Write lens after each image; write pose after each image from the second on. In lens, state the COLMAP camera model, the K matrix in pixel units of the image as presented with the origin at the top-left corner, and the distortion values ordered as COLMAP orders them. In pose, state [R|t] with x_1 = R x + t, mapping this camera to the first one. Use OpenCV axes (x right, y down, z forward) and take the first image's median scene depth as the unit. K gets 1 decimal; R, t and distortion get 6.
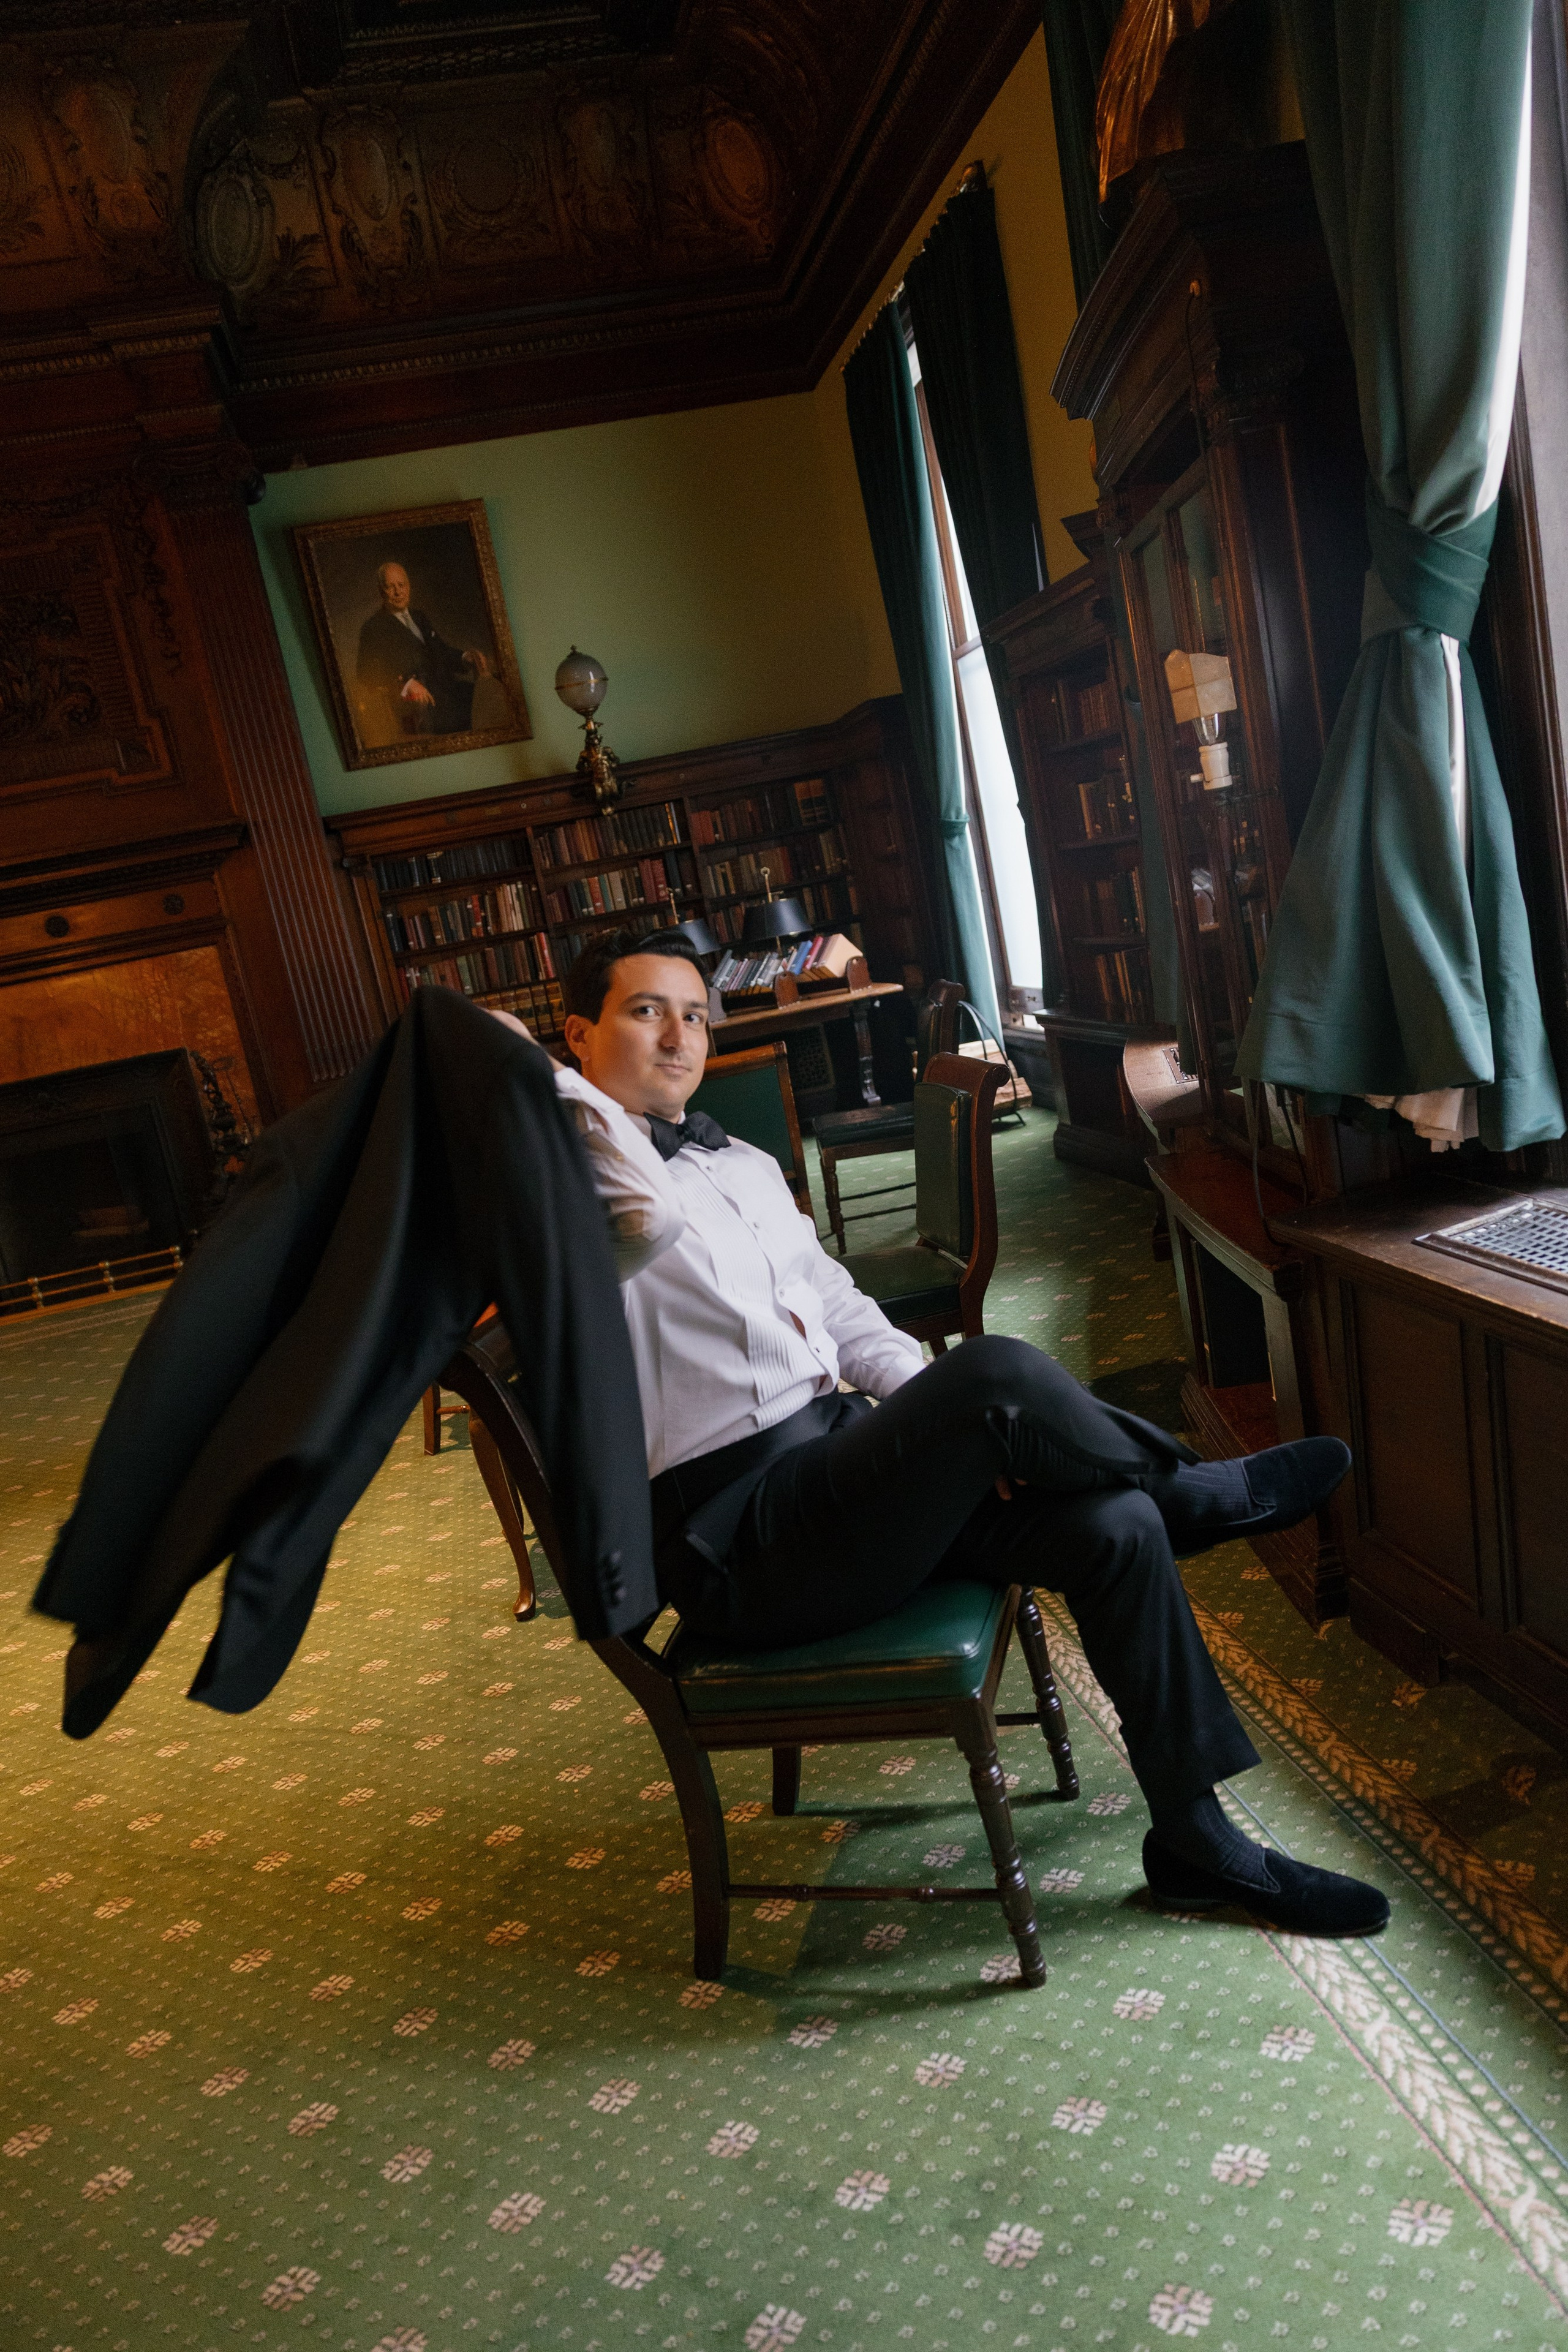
lens RADIAL K [[1683.6, 0, 774.9], [0, 1683.6, 1164.0], [0, 0, 1]] dist [0.003540, 0.000068]
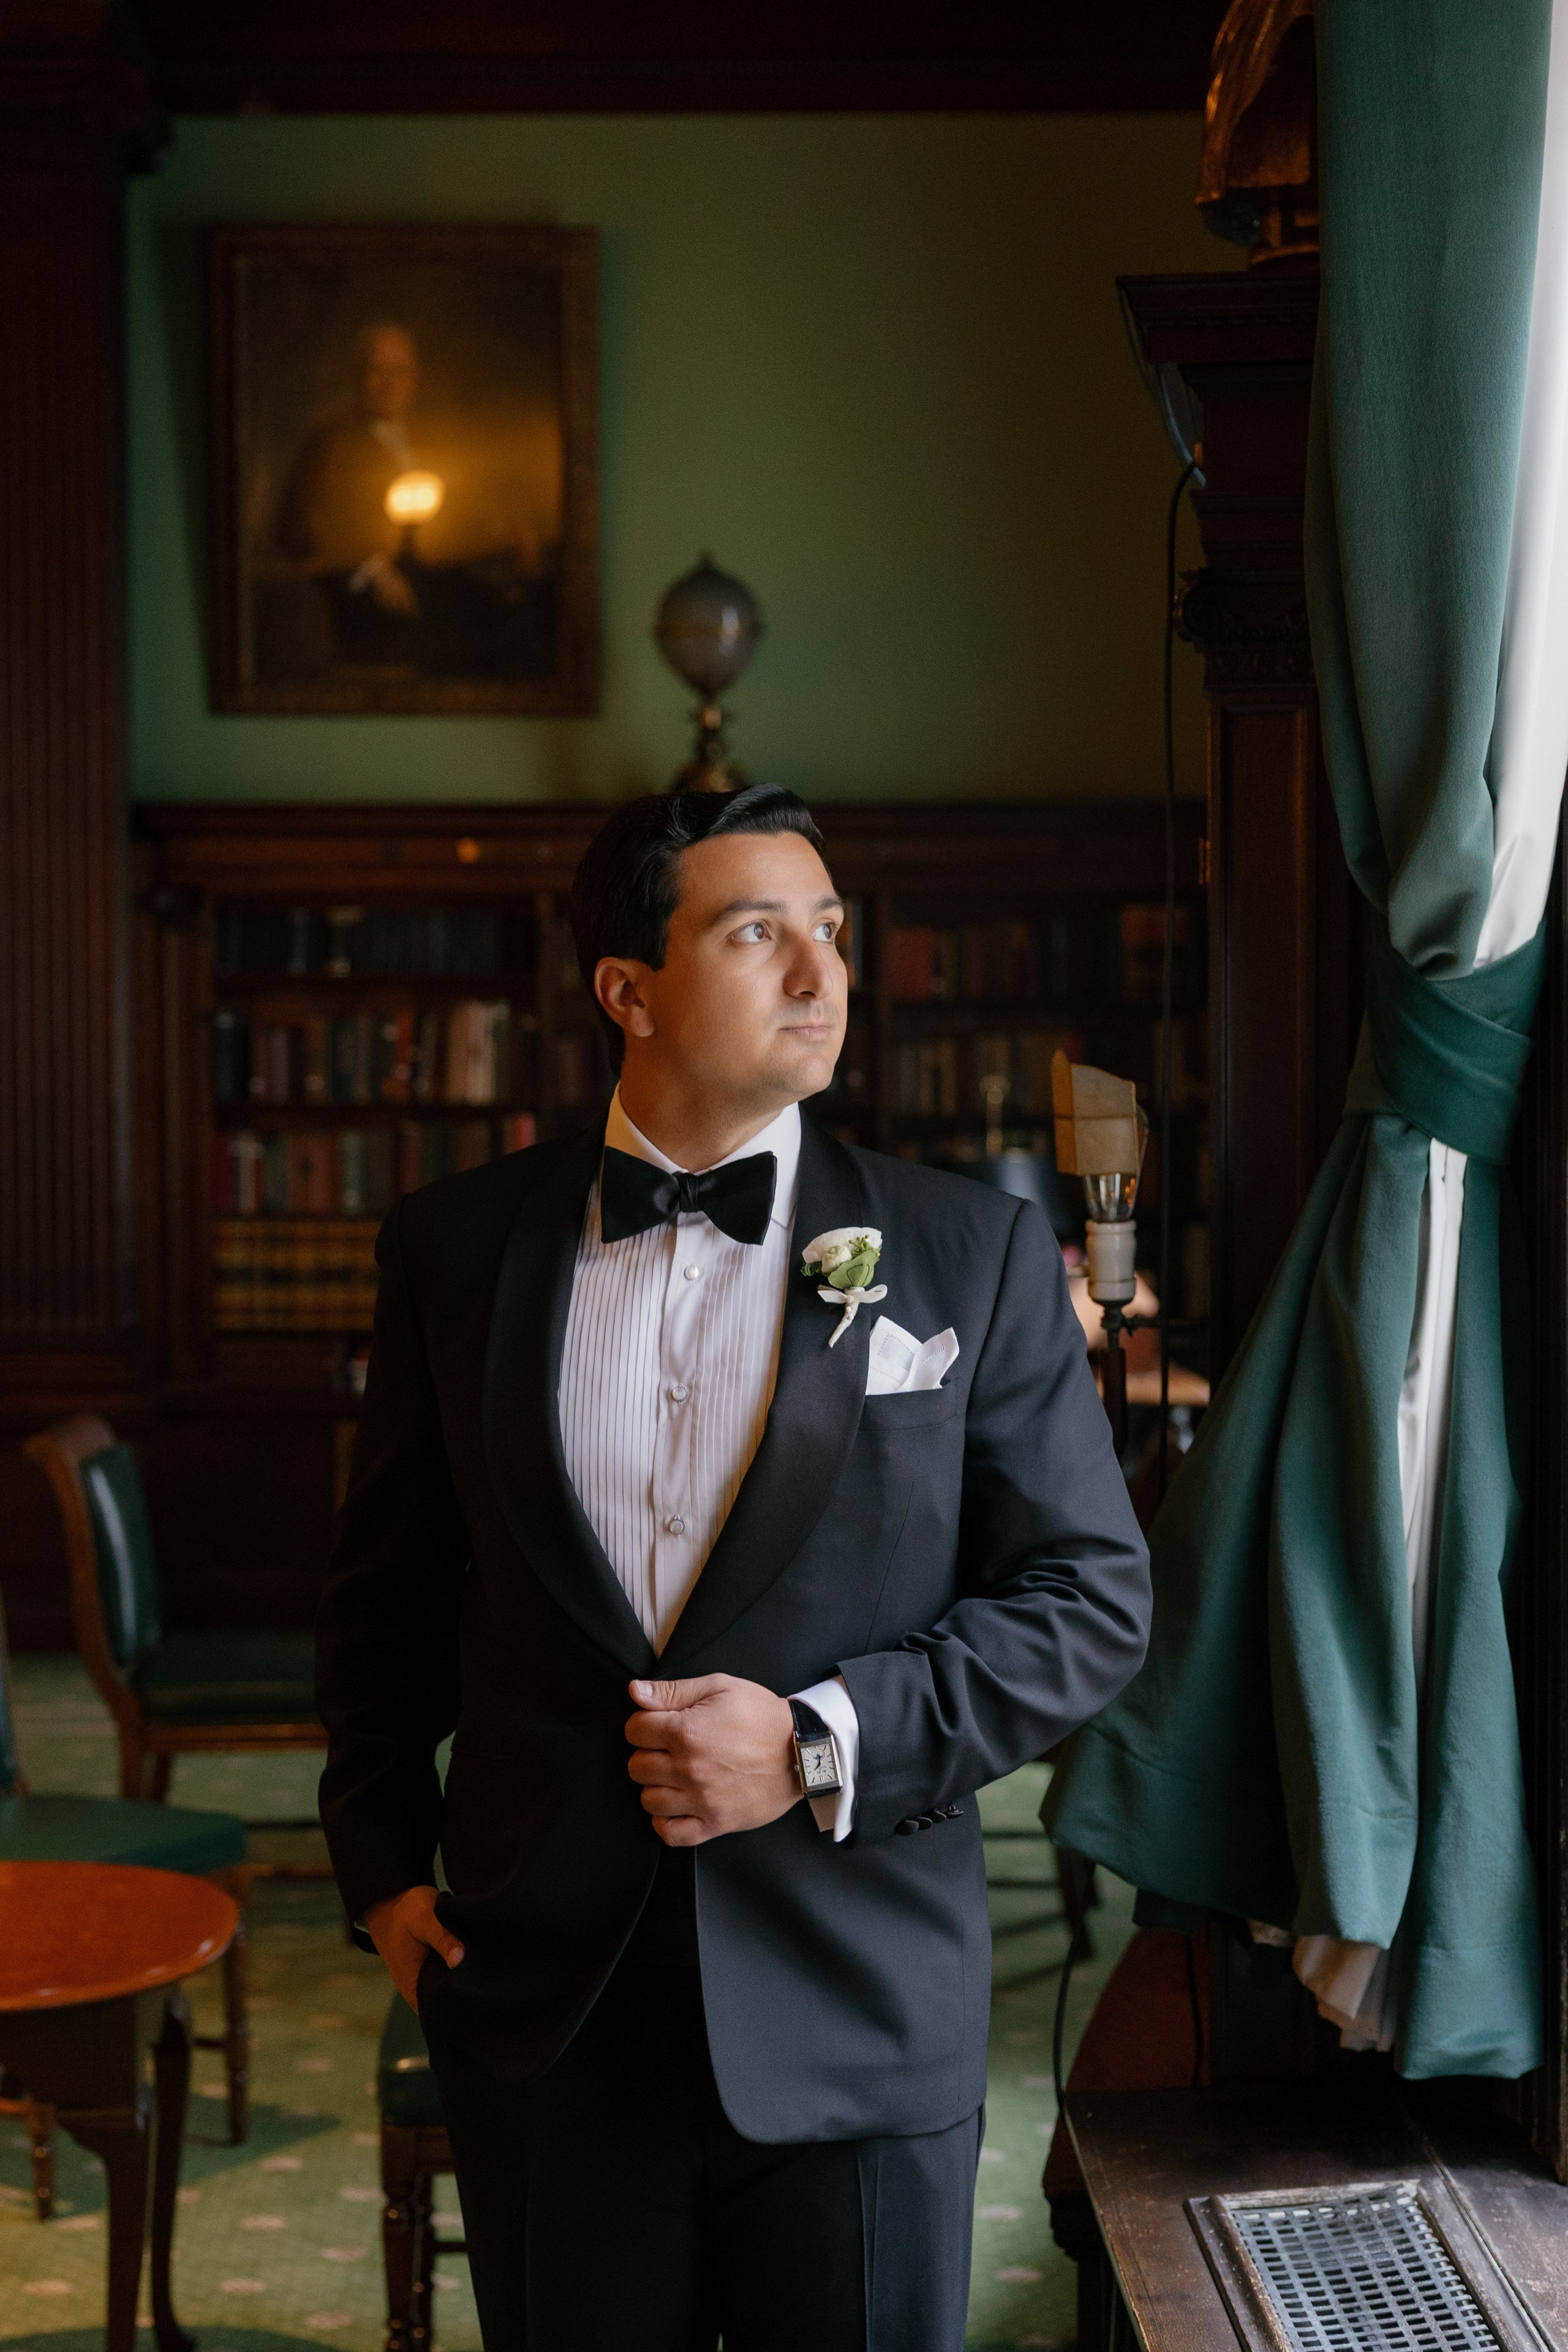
lens RADIAL K [[4240.4, 0, 750.1], [0, 4240.4, 978.1], [0, 0, 1]] dist [0.017790, -0.015973]
pose [[0.960917, 0.190863, -0.200522, 0.419544], [-0.216787, 0.969269, -0.116281, -0.140492], [0.172166, 0.155207, 0.972764, -0.405889]]
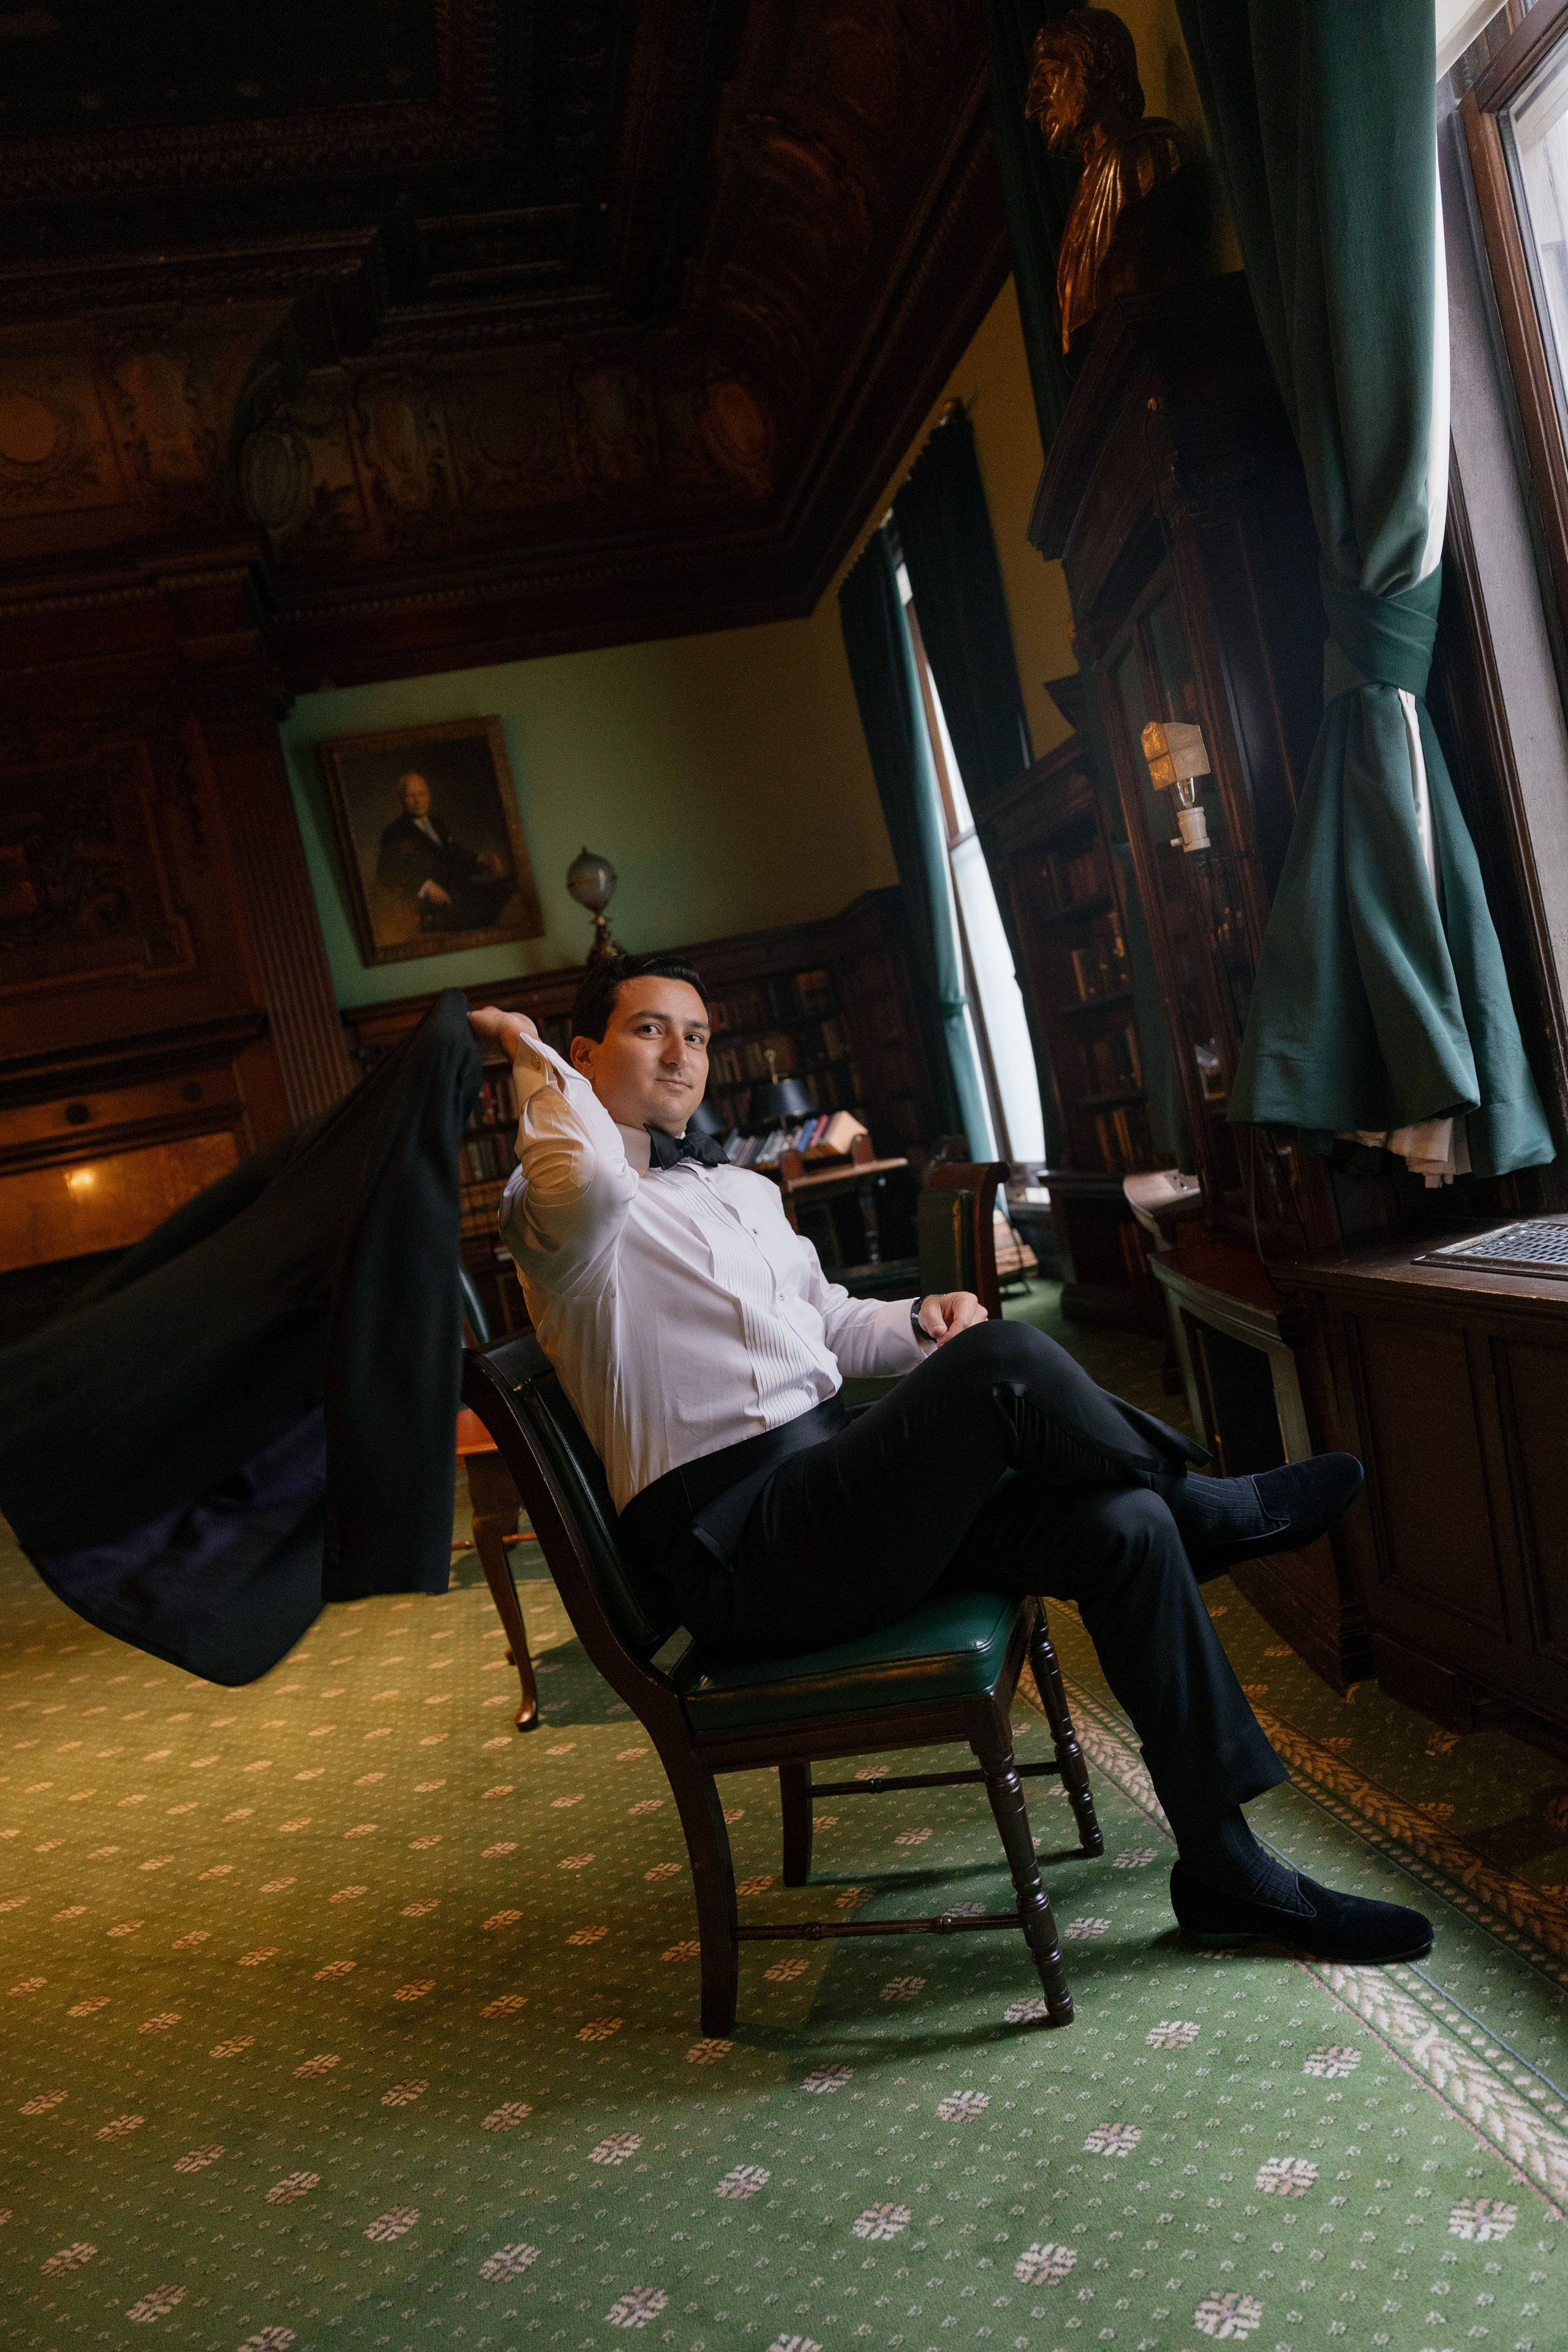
lens RADIAL K [[1683.6, 0, 774.9], [0, 1683.6, 1164.0], [0, 0, 1]] dist [0.003540, 0.000068]
pose [[0.999909, -0.012646, -0.004765, 0.003559], [0.011763, 0.988052, -0.153674, 0.130674], [0.006651, 0.153604, 0.988110, -0.005553]]
